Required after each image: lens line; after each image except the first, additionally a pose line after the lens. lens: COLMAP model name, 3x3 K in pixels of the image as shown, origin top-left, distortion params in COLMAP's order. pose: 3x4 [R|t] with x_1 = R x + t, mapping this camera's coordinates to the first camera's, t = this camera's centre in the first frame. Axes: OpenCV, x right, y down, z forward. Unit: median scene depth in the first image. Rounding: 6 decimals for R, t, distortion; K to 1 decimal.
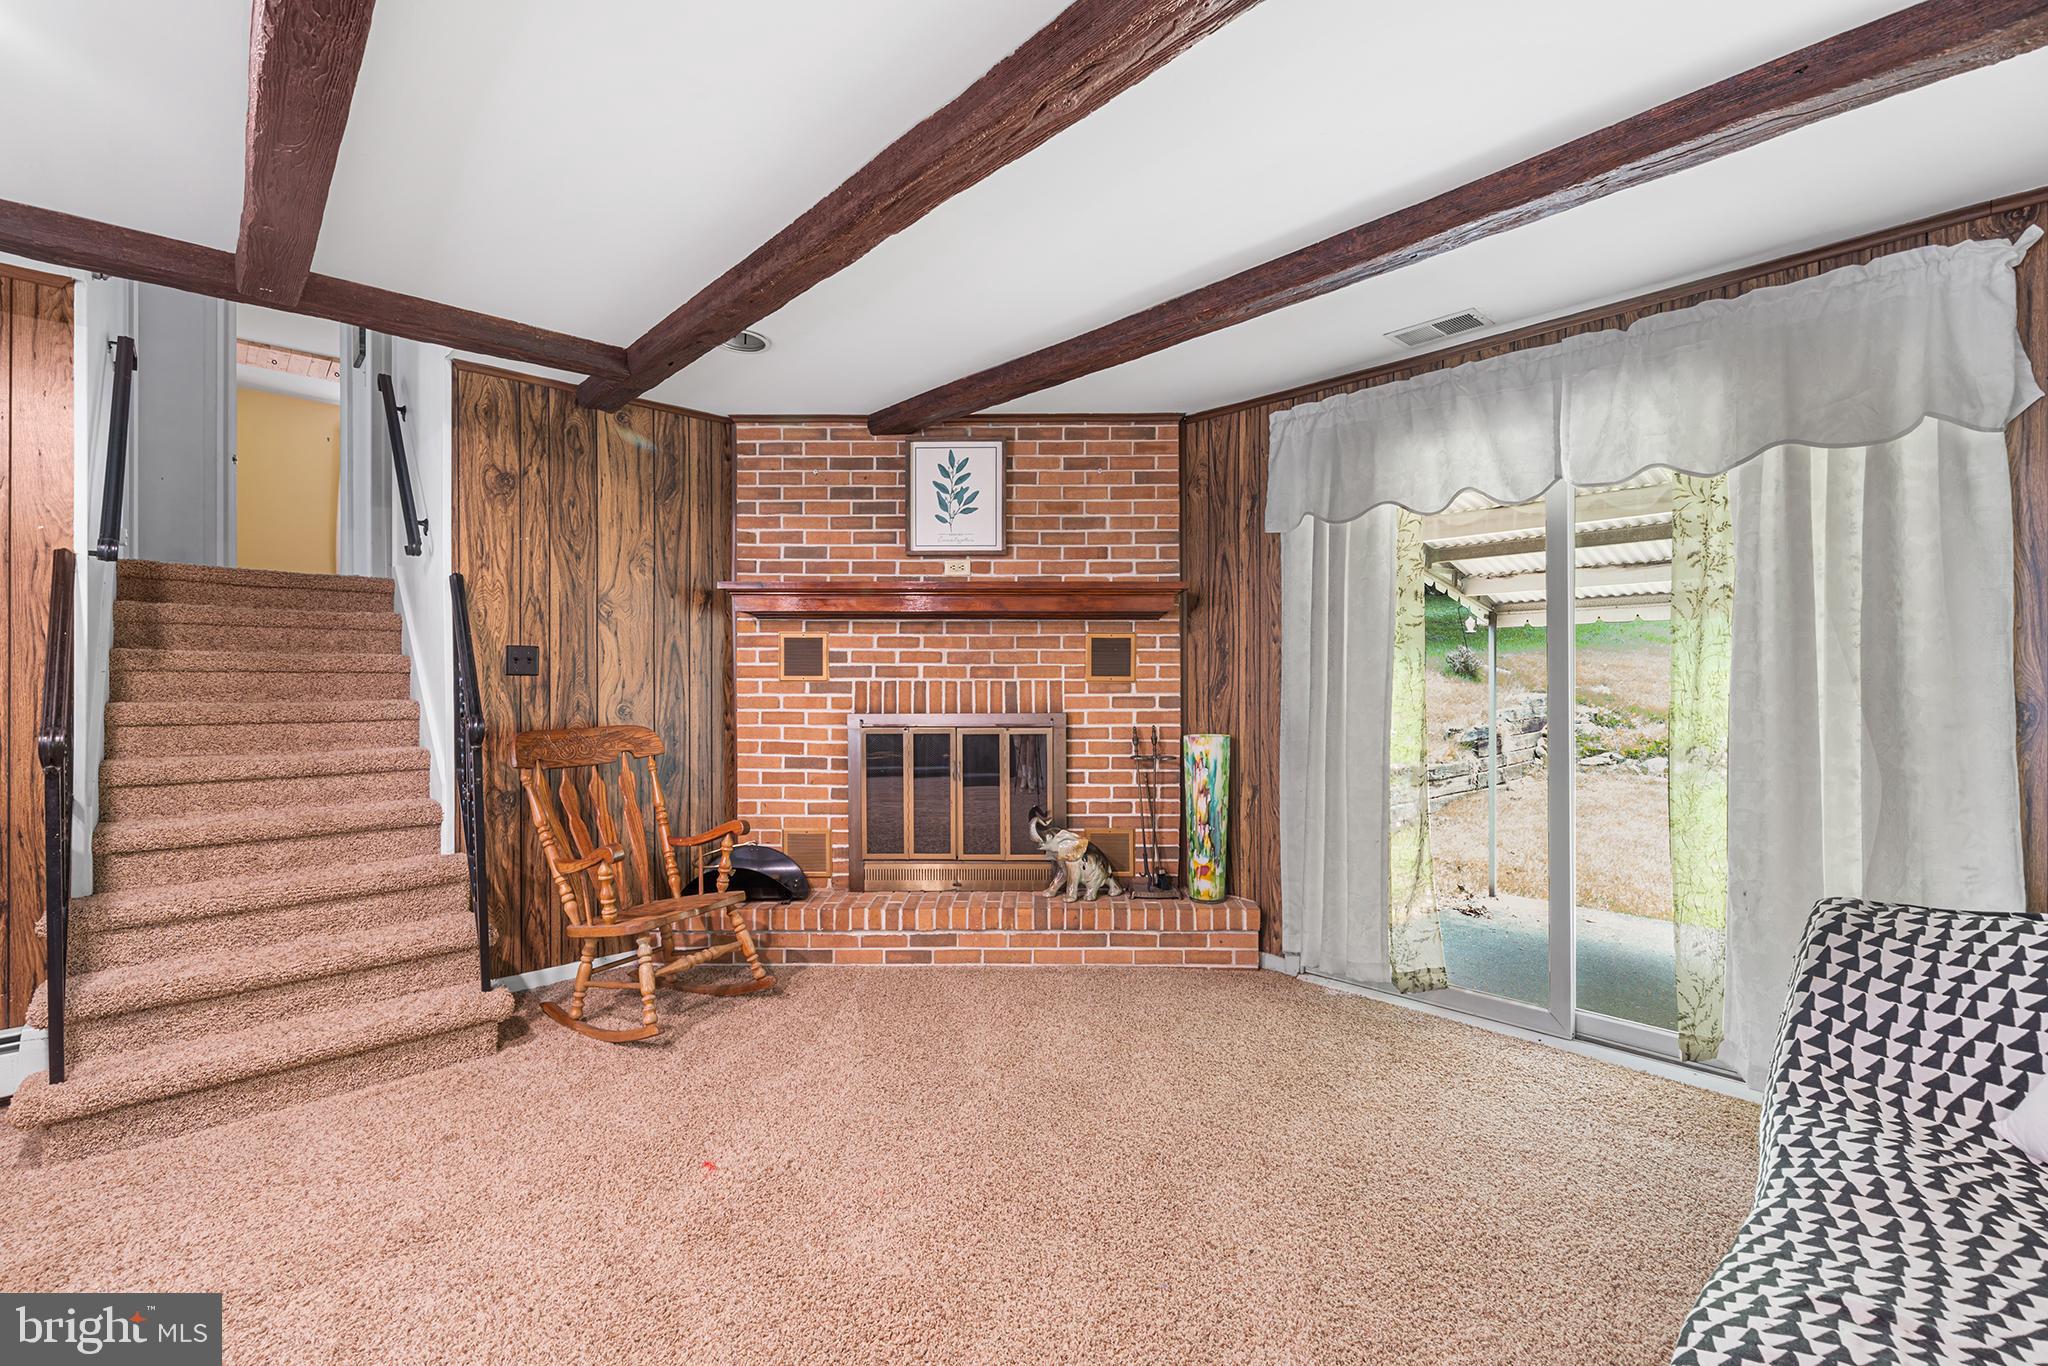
lens RADIAL K [[877.3, 0, 1024.0], [0, 877.3, 683.0], [0, 0, 1]] dist [-0.000107, 0.000259]
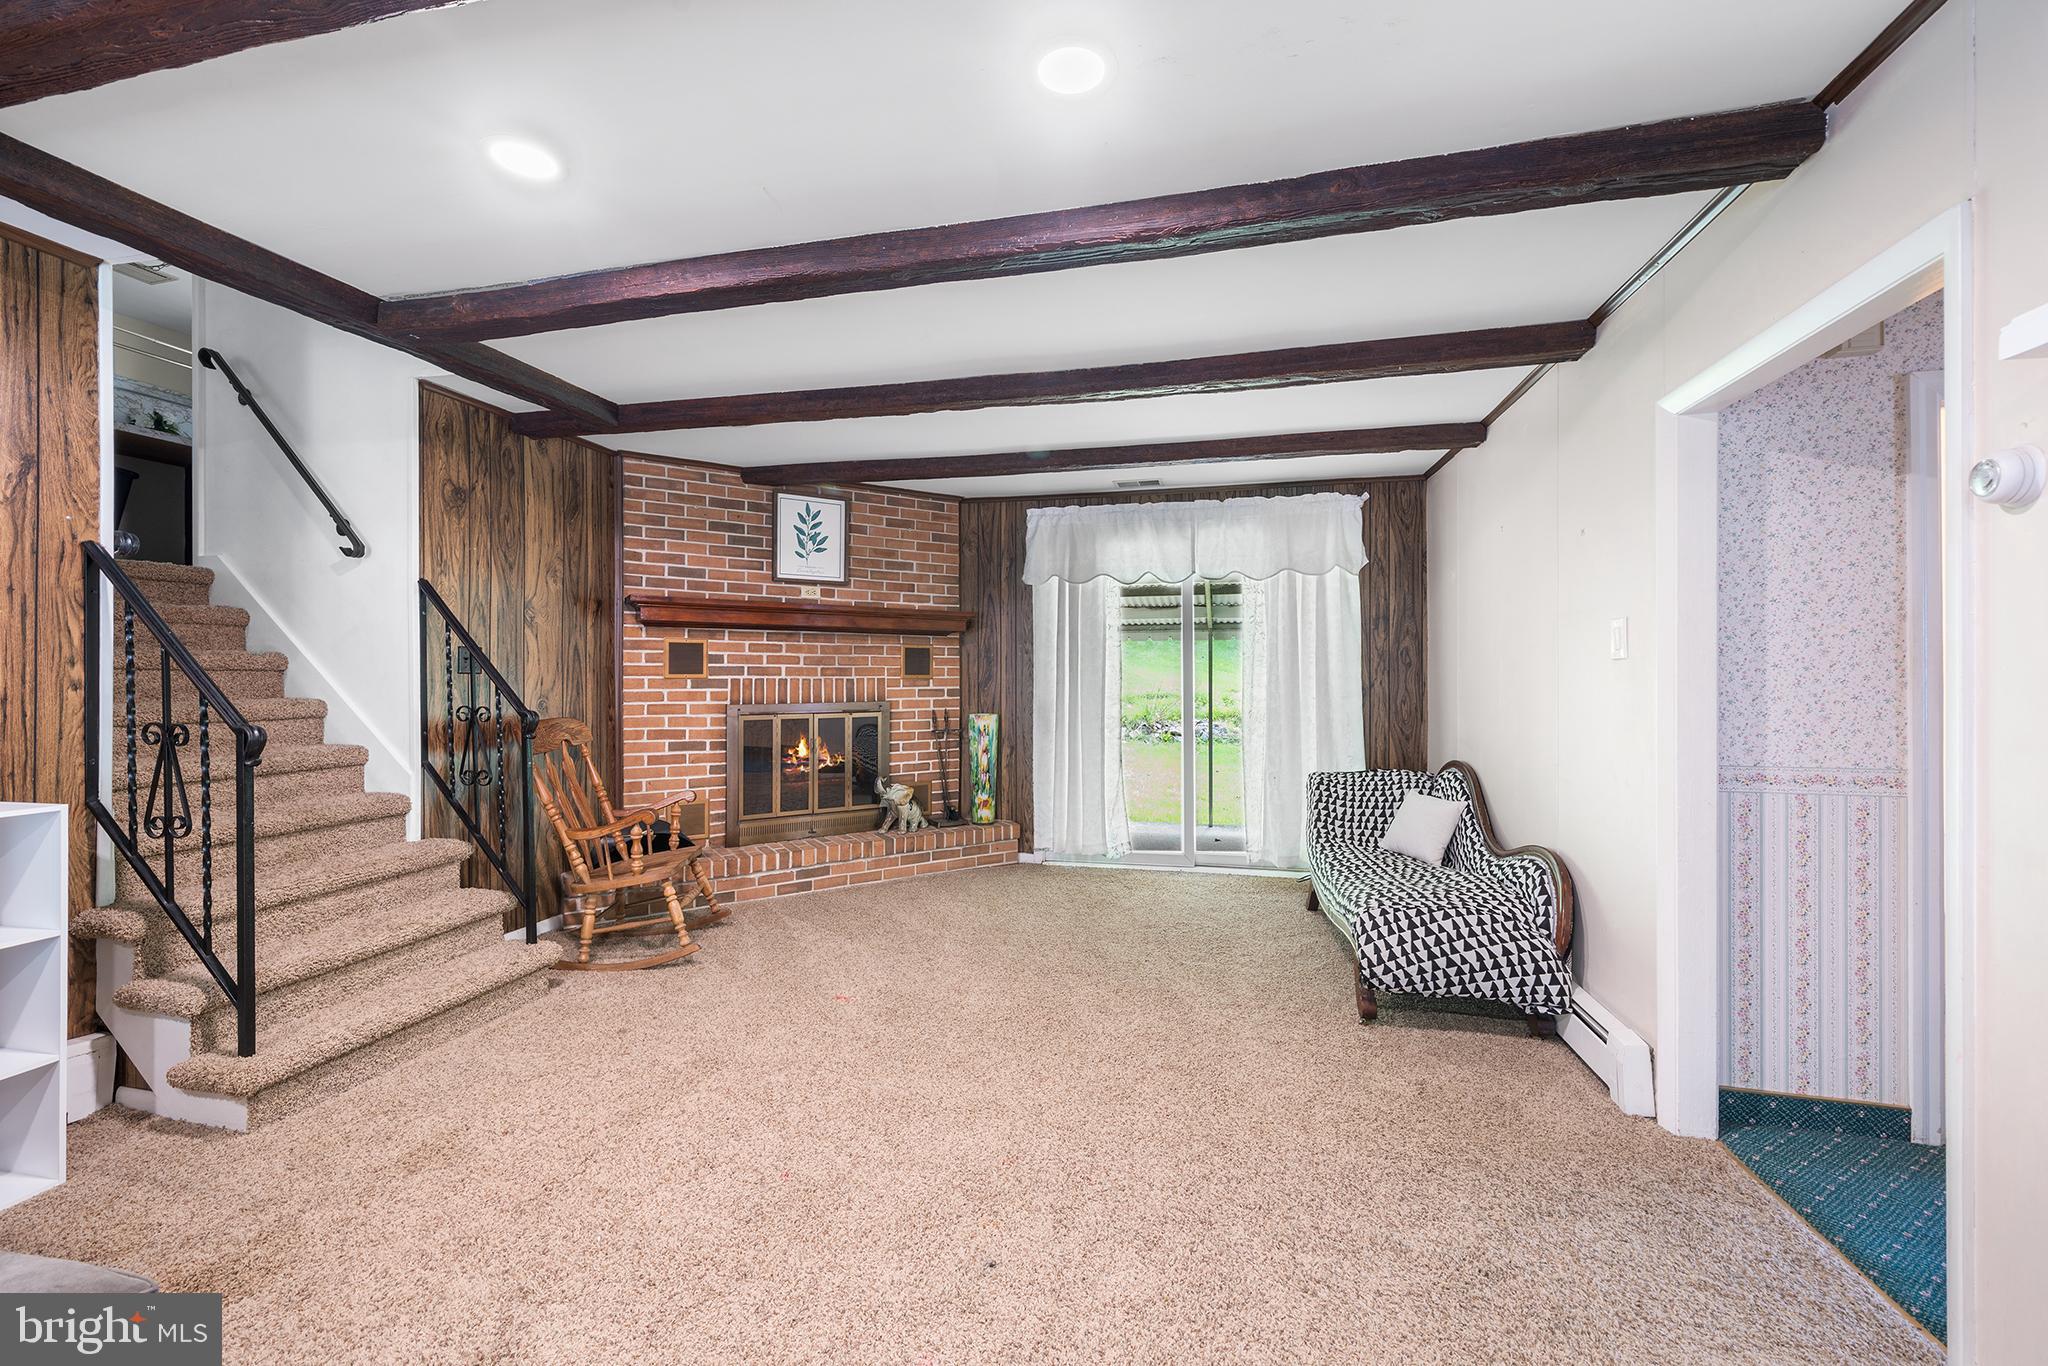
lens RADIAL K [[818.1, 0, 1023.9], [0, 818.1, 676.2], [0, 0, 1]] dist [0.000747, 0.000047]
pose [[0.832395, 0.000526, 0.554182, -0.513908], [0.001226, 0.999995, -0.002790, -0.001764], [-0.554181, 0.003002, 0.832391, -0.209490]]
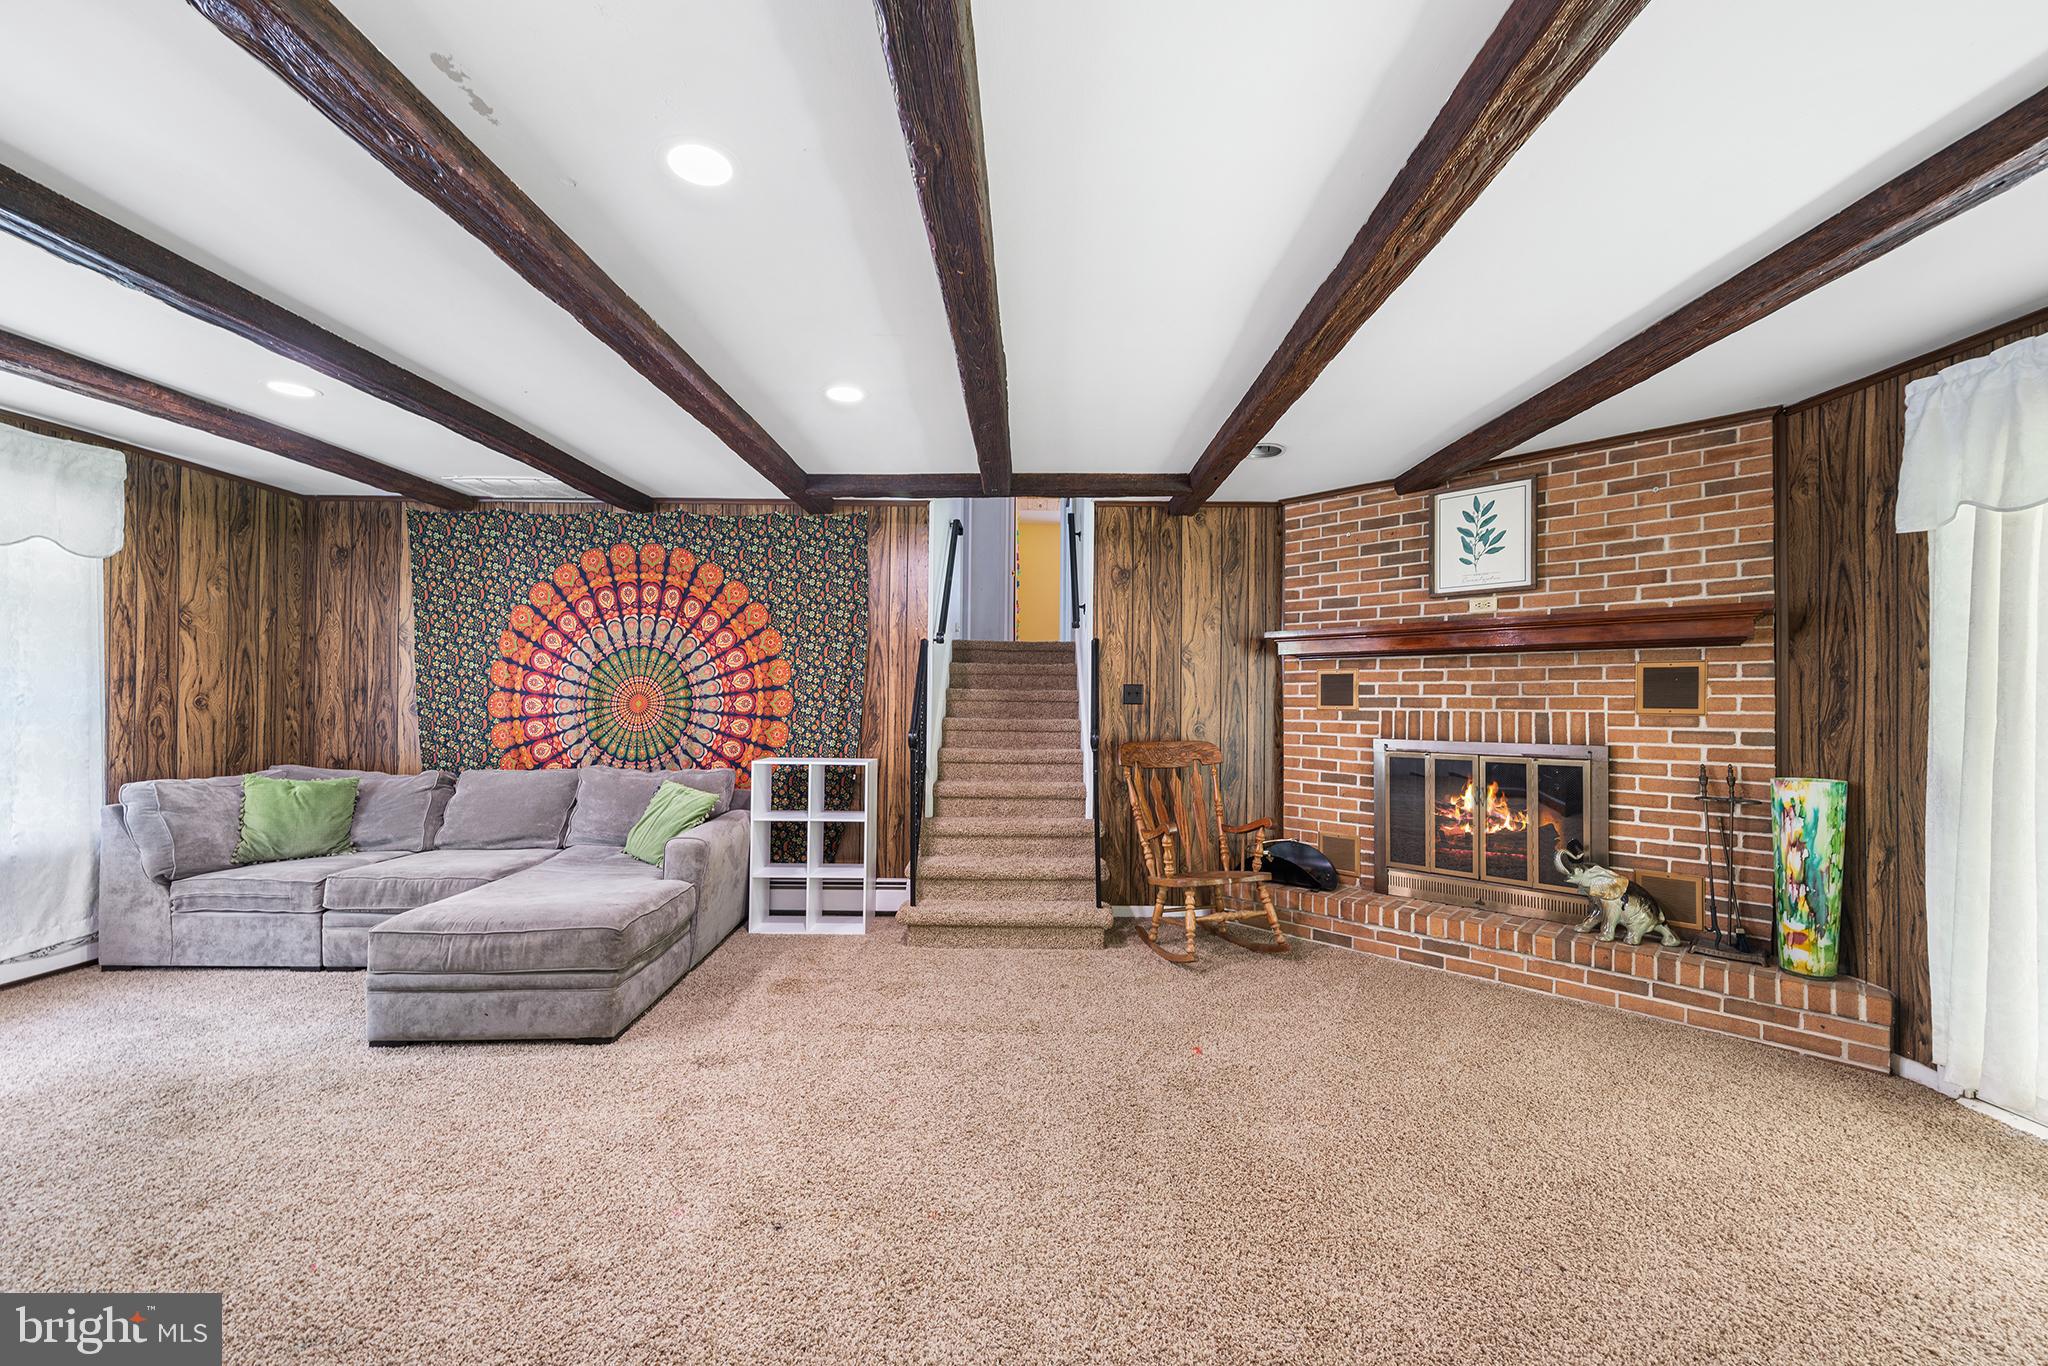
lens RADIAL K [[770.1, 0, 1018.0], [0, 770.1, 700.1], [0, 0, 1]] dist [-0.002138, -0.000387]
pose [[0.720021, 0.002513, -0.693948, 0.173927], [-0.010300, 0.999922, -0.007066, -0.004096], [0.693876, 0.012235, 0.719990, -0.064648]]
